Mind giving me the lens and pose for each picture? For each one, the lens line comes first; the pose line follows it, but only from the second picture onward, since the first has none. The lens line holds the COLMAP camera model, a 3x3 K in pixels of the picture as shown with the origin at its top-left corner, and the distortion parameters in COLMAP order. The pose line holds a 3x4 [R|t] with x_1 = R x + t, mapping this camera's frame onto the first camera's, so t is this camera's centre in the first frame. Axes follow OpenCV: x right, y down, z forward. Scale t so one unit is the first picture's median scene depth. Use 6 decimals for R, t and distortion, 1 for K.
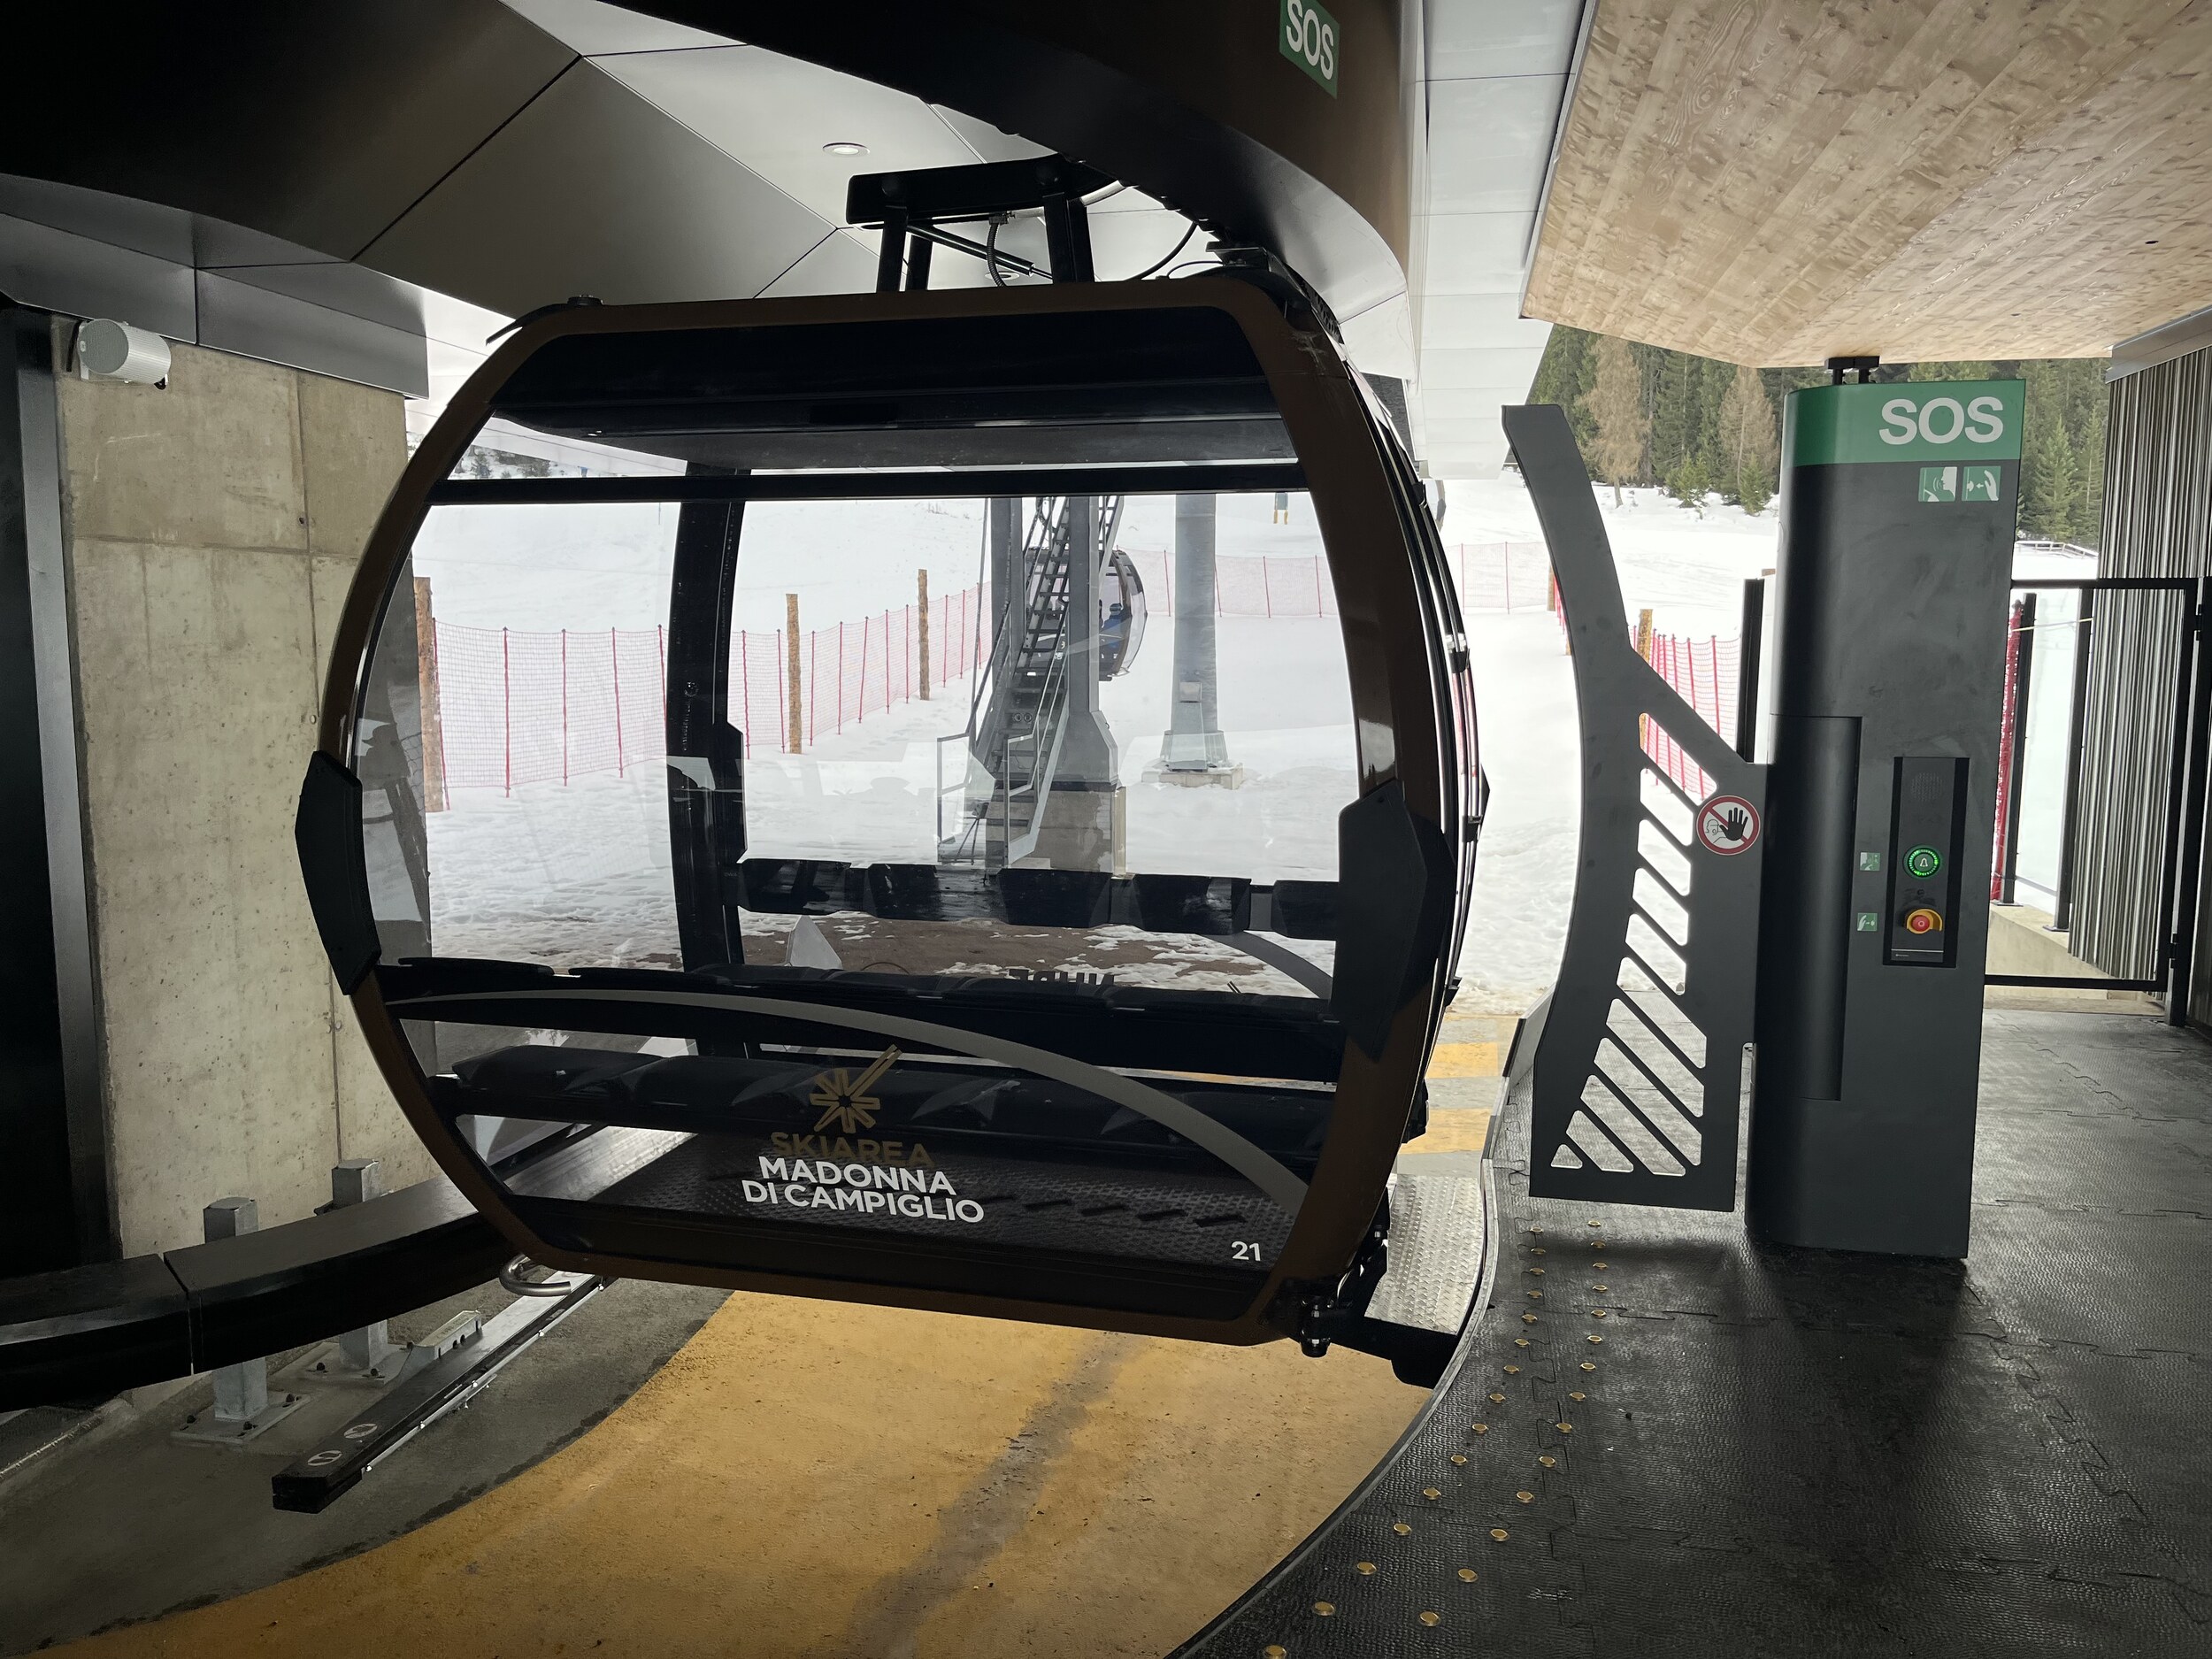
lens RADIAL K [[1644.0, 0, 1106.0], [0, 1644.0, 829.5], [0, 0, 1]] dist [0.035395, -0.079980]
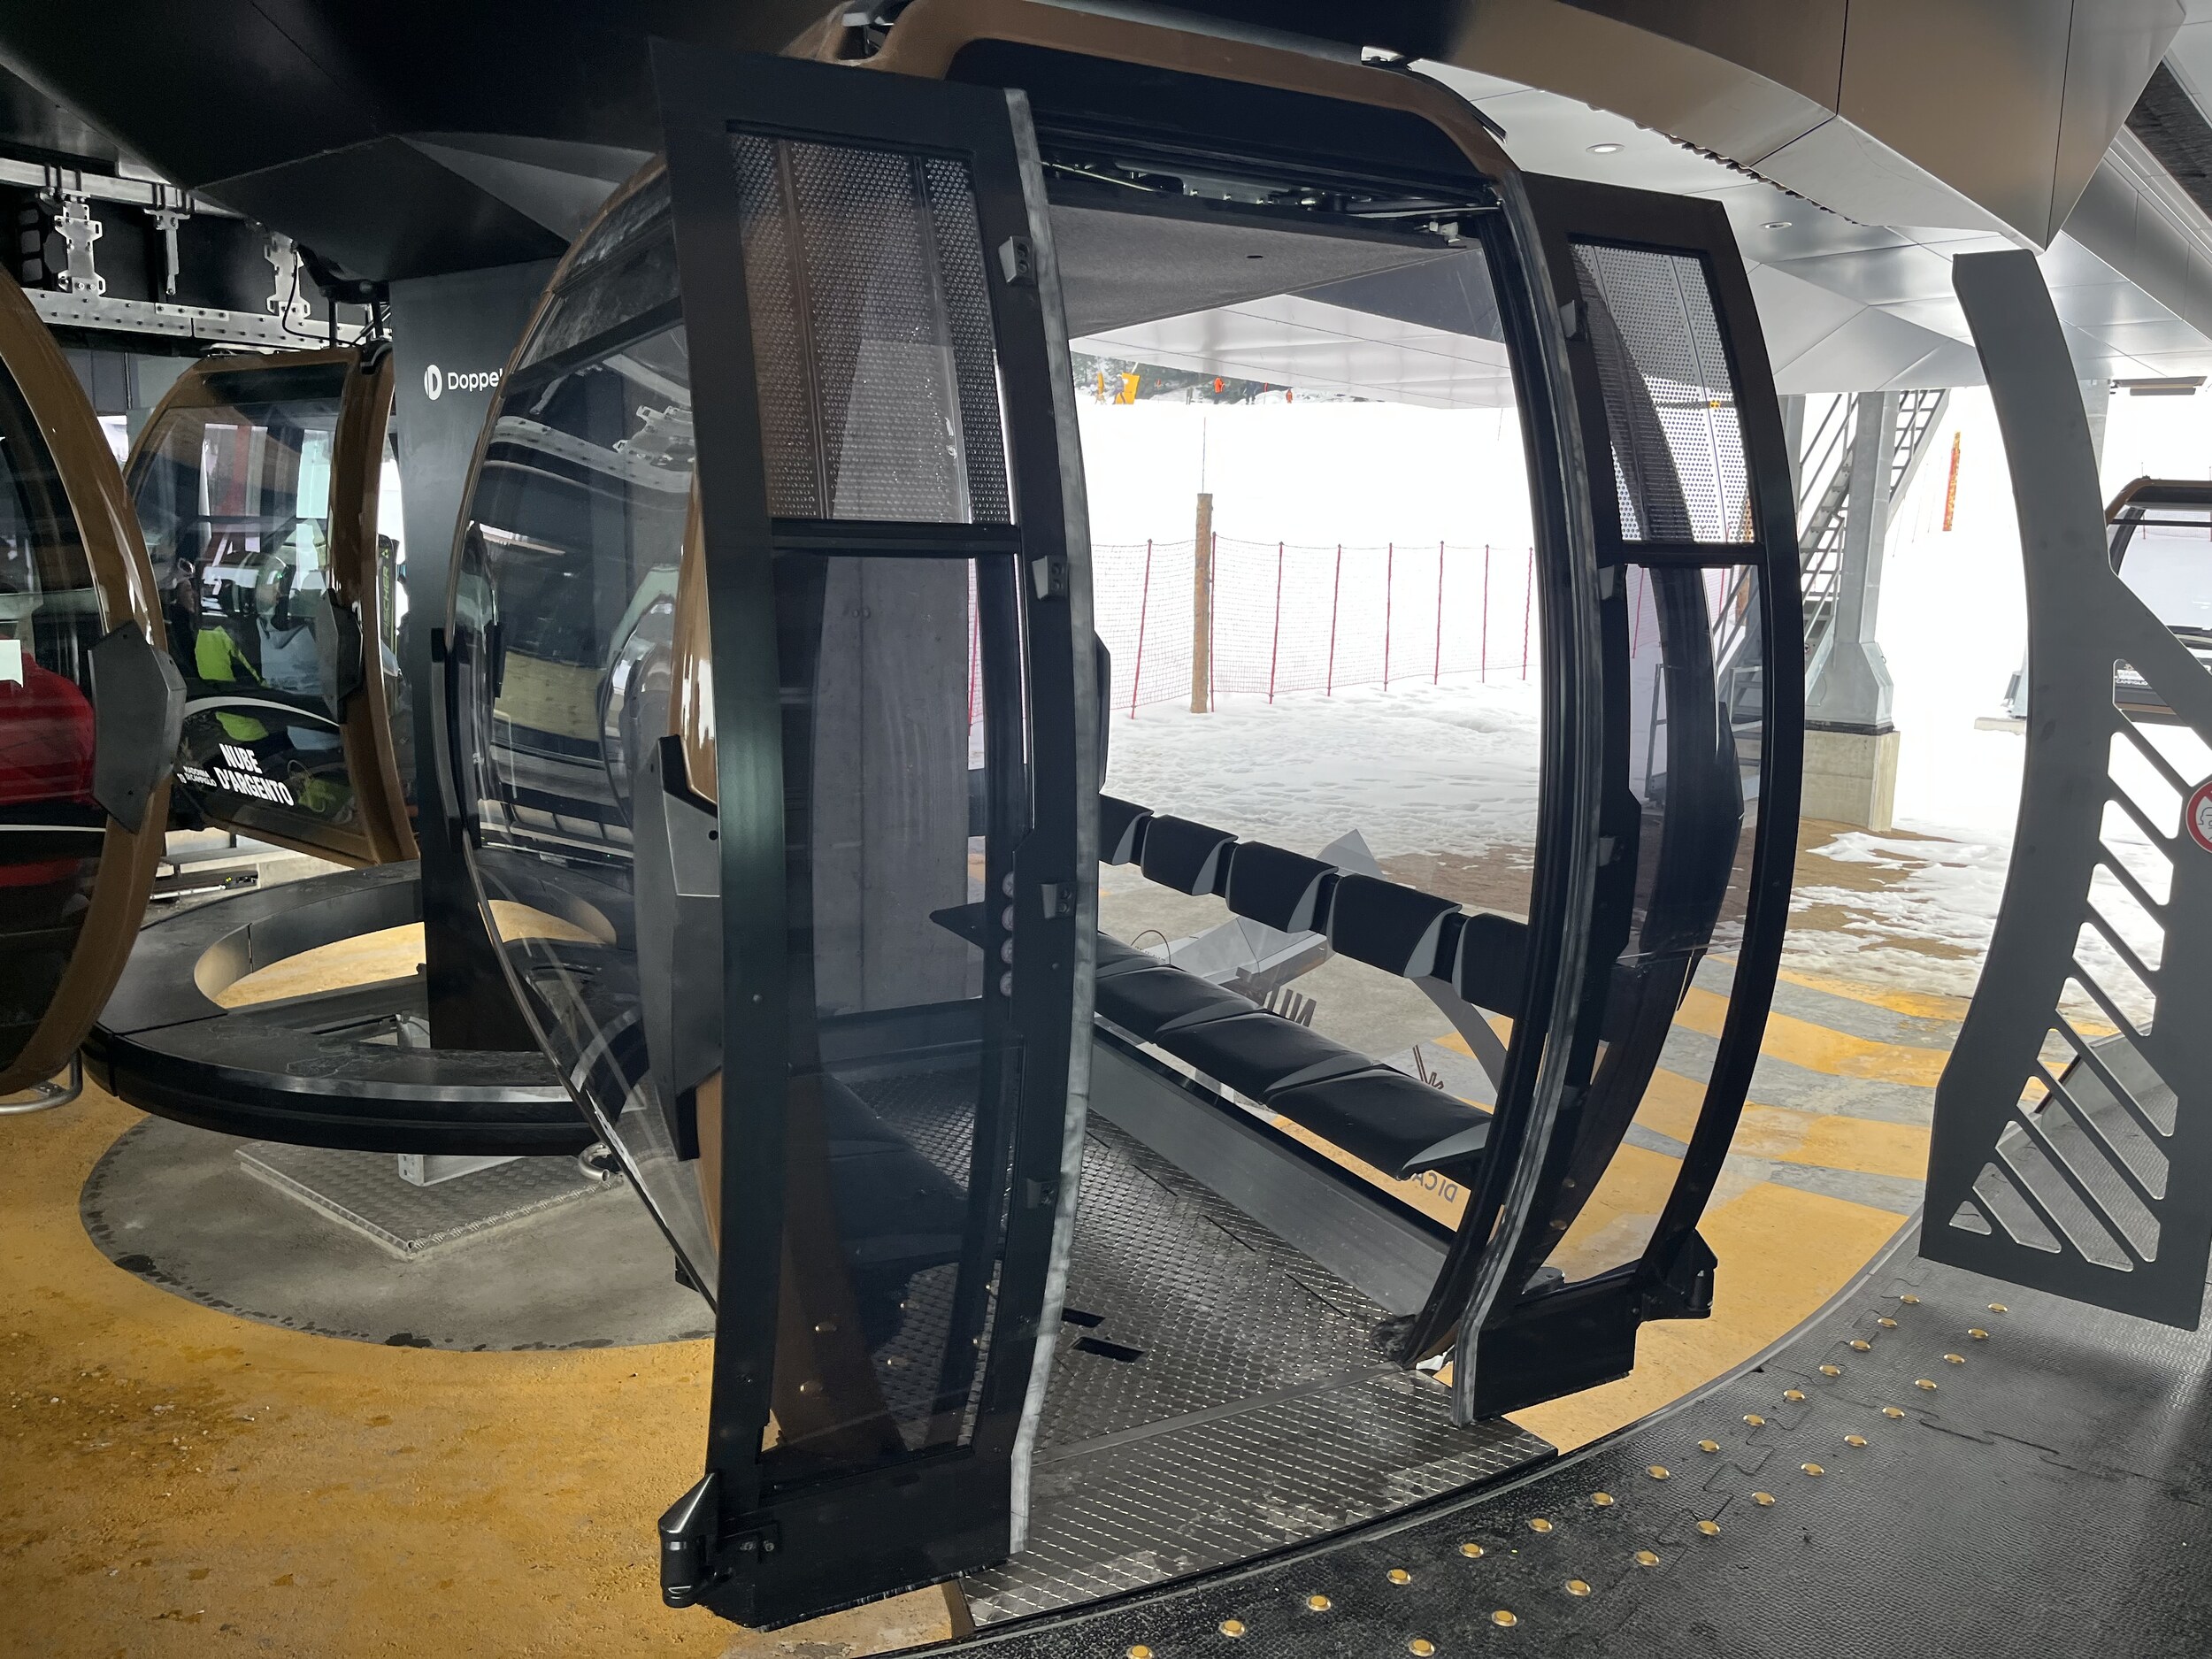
lens RADIAL K [[1644.0, 0, 1106.0], [0, 1644.0, 829.5], [0, 0, 1]] dist [0.035395, -0.079980]
pose [[0.876158, 0.096588, -0.472248, 0.271547], [-0.073914, 0.995053, 0.066385, -0.007991], [0.476324, -0.023258, 0.878962, 0.114351]]
